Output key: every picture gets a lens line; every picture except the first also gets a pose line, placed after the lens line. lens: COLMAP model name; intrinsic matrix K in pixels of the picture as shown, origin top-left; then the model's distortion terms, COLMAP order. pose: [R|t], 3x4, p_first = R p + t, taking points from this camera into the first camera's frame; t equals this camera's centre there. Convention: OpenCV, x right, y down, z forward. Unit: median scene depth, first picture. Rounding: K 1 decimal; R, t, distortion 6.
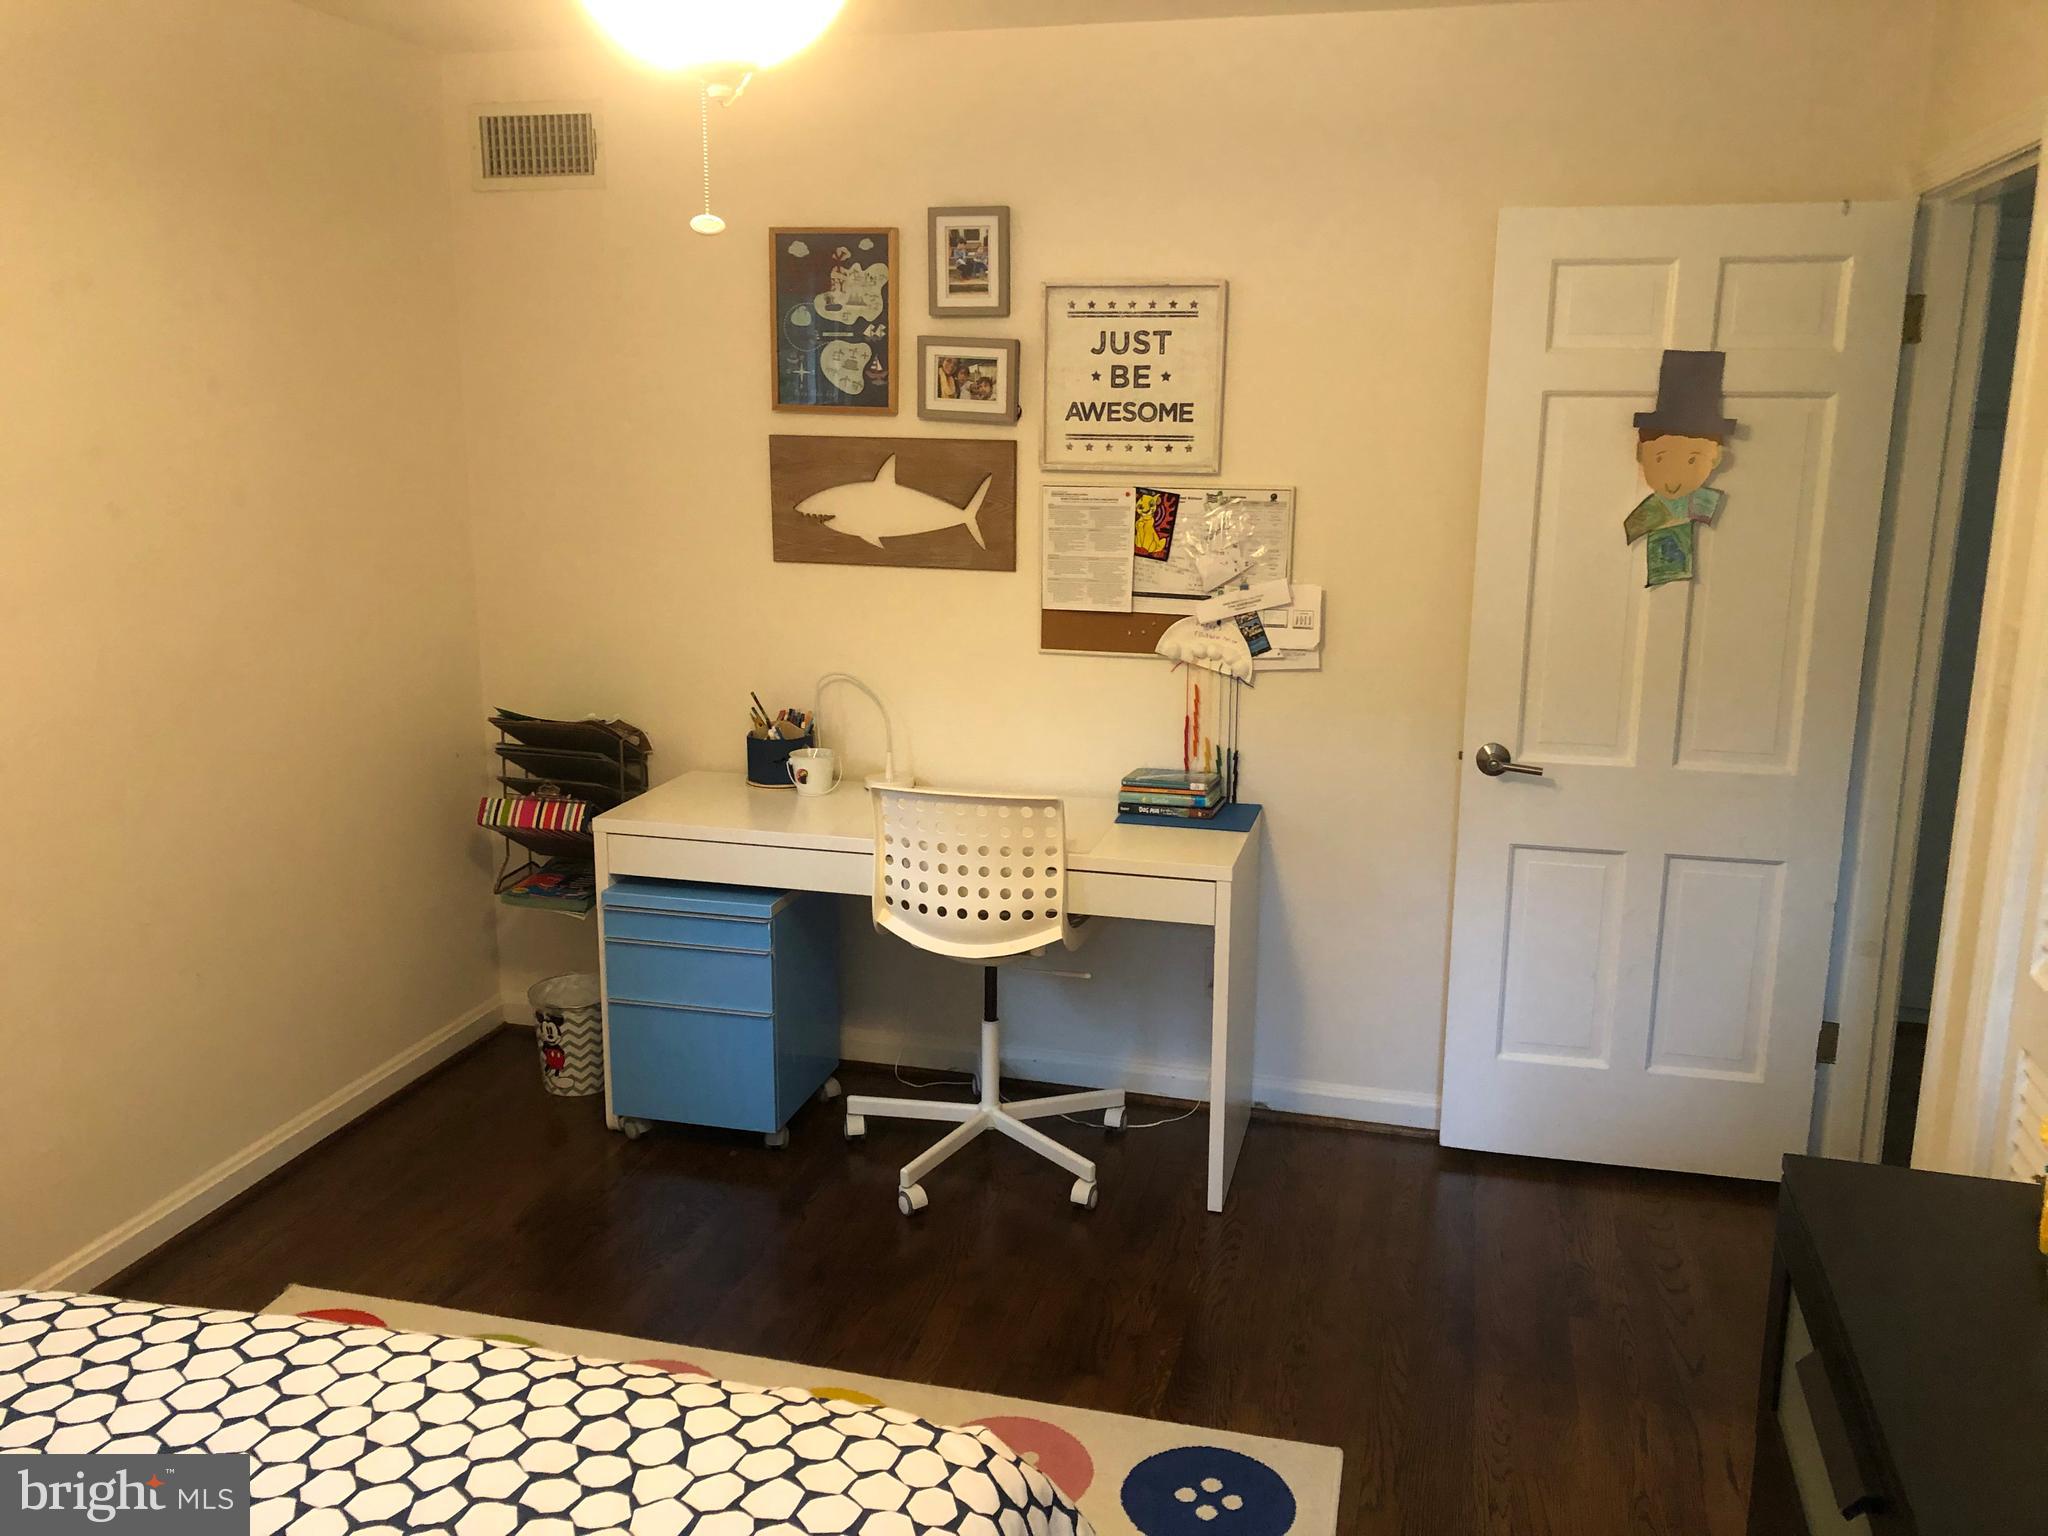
lens RADIAL K [[1691.7, 0, 1021.7], [0, 1691.7, 779.3], [0, 0, 1]] dist [0.050963, -0.040568]
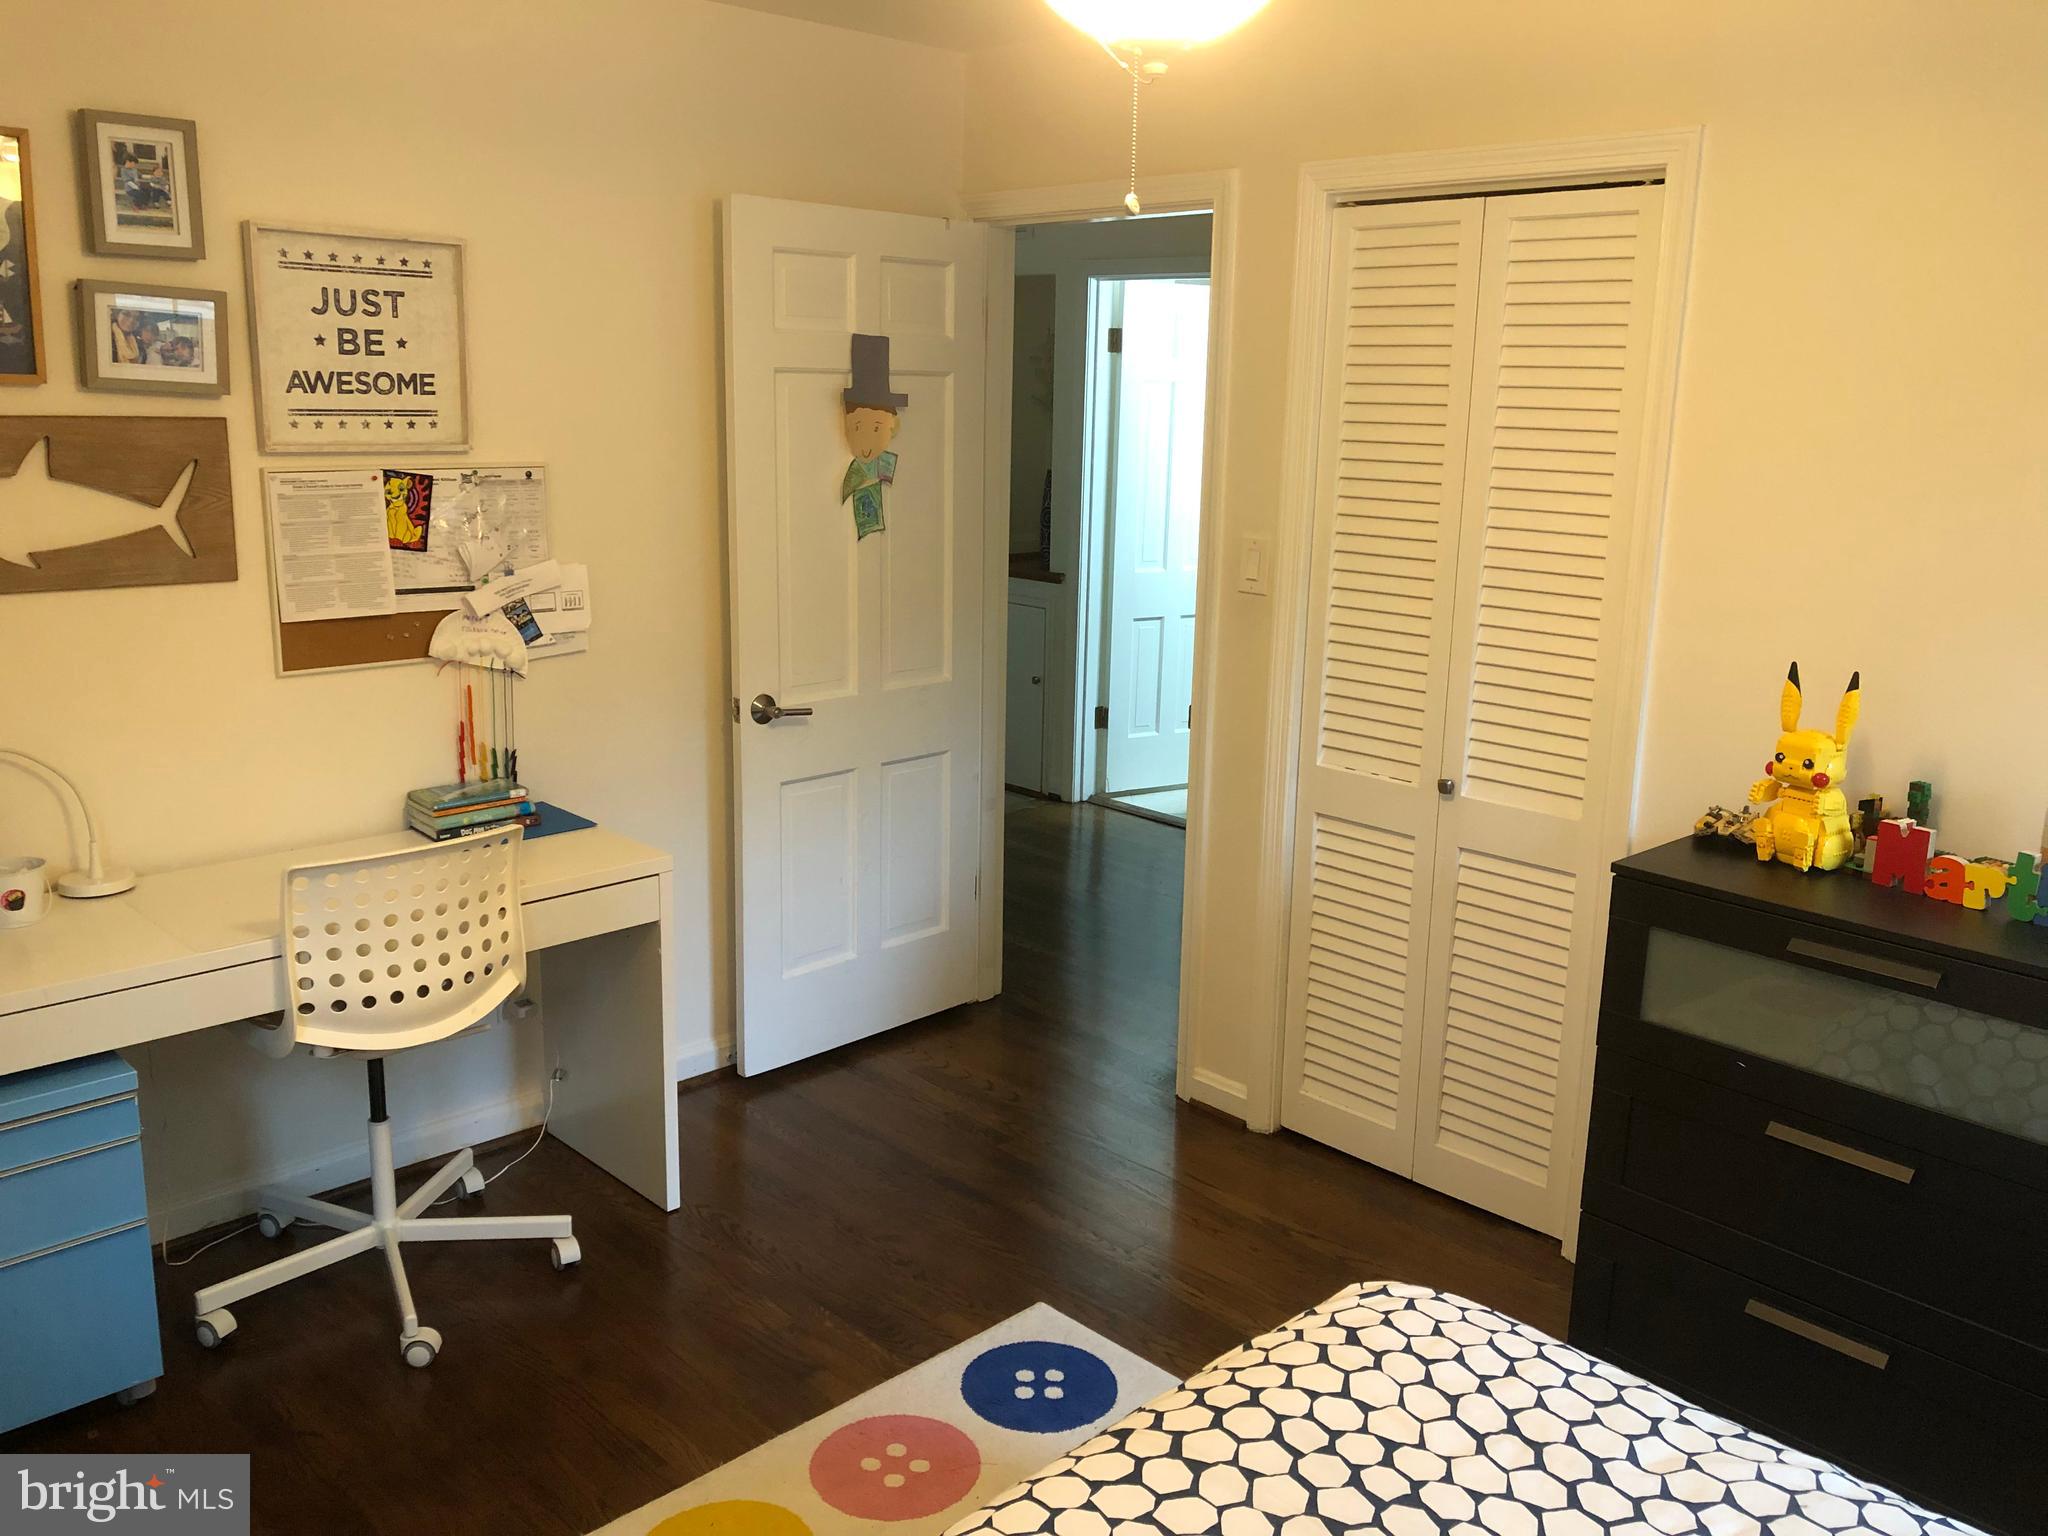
lens RADIAL K [[1691.7, 0, 1023.8], [0, 1691.7, 753.3], [0, 0, 1]] dist [0.050963, -0.040568]
pose [[0.513455, -0.183017, 0.838373, -0.524791], [0.174012, 0.978900, 0.107122, -0.067399], [-0.840288, 0.090885, 0.534468, 0.274008]]
